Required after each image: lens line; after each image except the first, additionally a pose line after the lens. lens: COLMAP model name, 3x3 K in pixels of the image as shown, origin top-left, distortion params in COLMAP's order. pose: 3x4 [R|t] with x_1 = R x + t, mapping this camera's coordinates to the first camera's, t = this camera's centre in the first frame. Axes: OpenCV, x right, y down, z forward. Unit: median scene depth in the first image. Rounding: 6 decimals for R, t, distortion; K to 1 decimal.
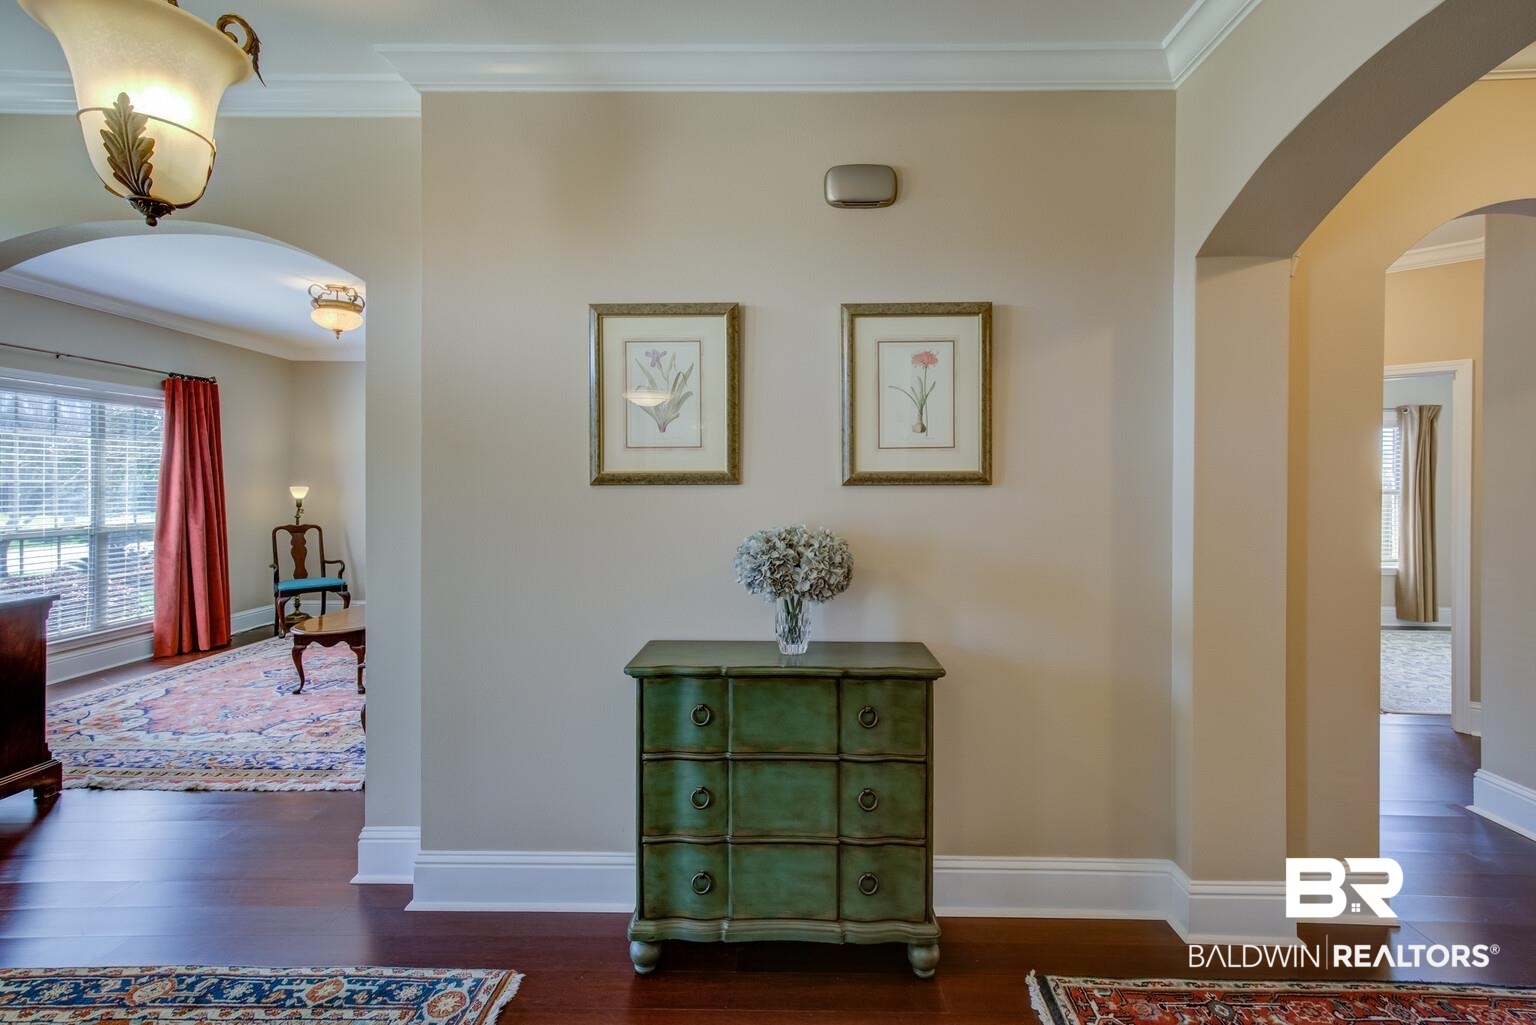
lens RADIAL K [[689.2, 0, 794.0], [0, 689.2, 487.8], [0, 0, 1]] dist [-0.000895, 0.000293]
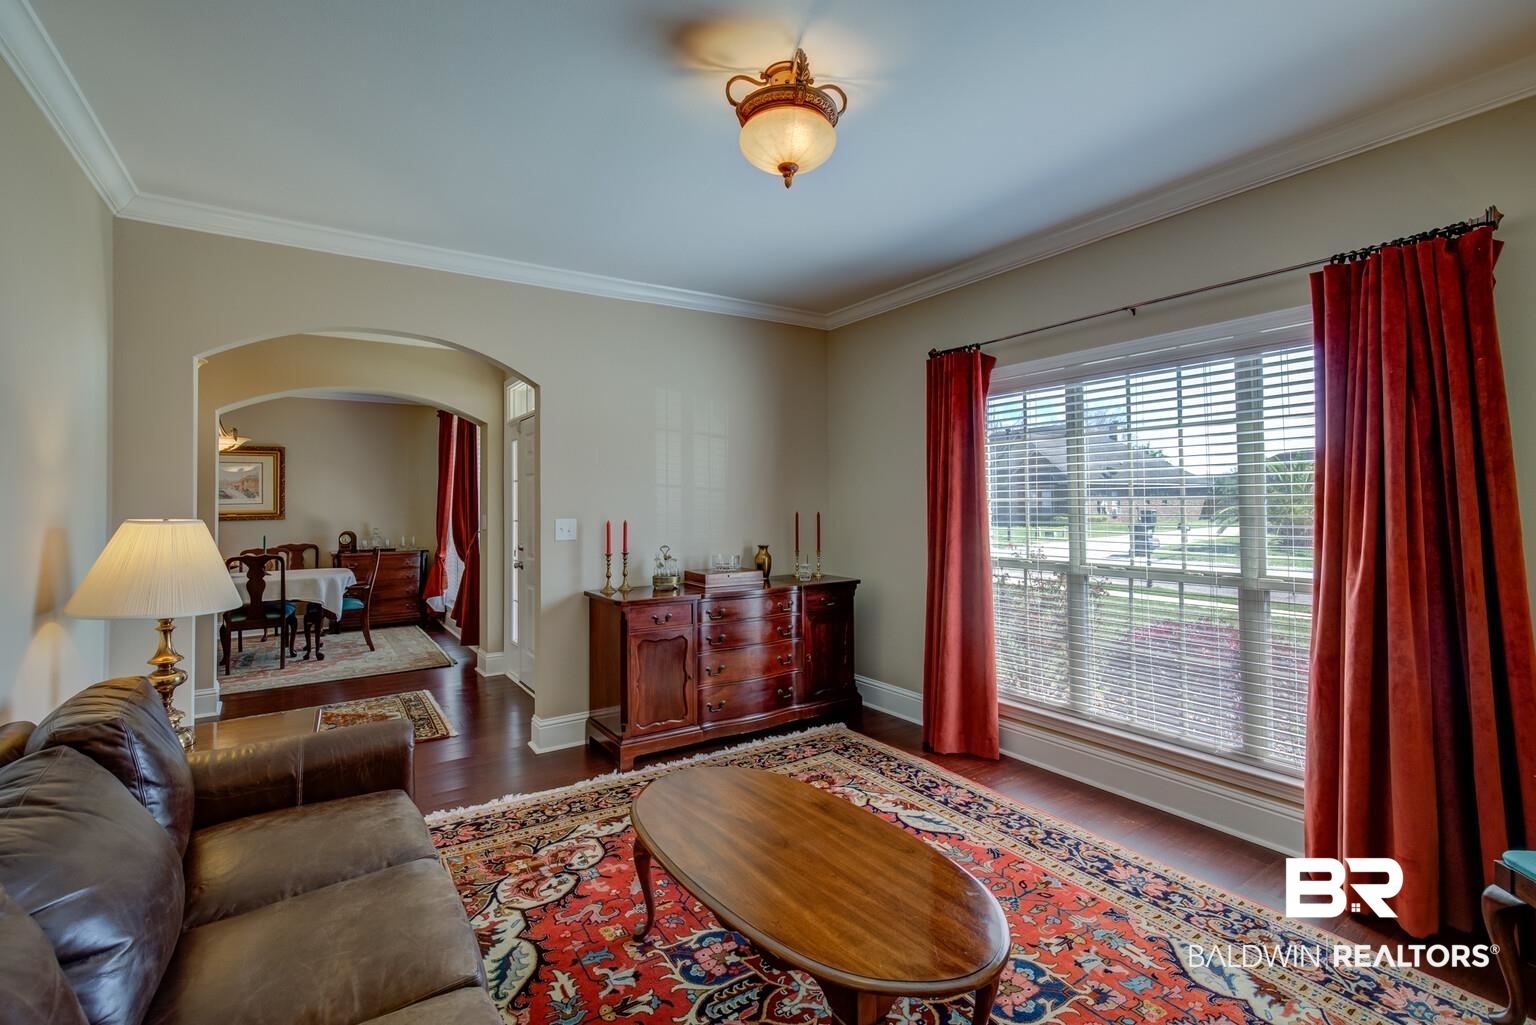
lens RADIAL K [[685.3, 0, 772.6], [0, 685.3, 515.2], [0, 0, 1]] dist [0.003523, 0.000900]
pose [[-0.828107, 0.007088, -0.560526, -0.514333], [0.000135, 0.999923, 0.012445, -0.004622], [0.560571, 0.010231, -0.828043, 1.703527]]
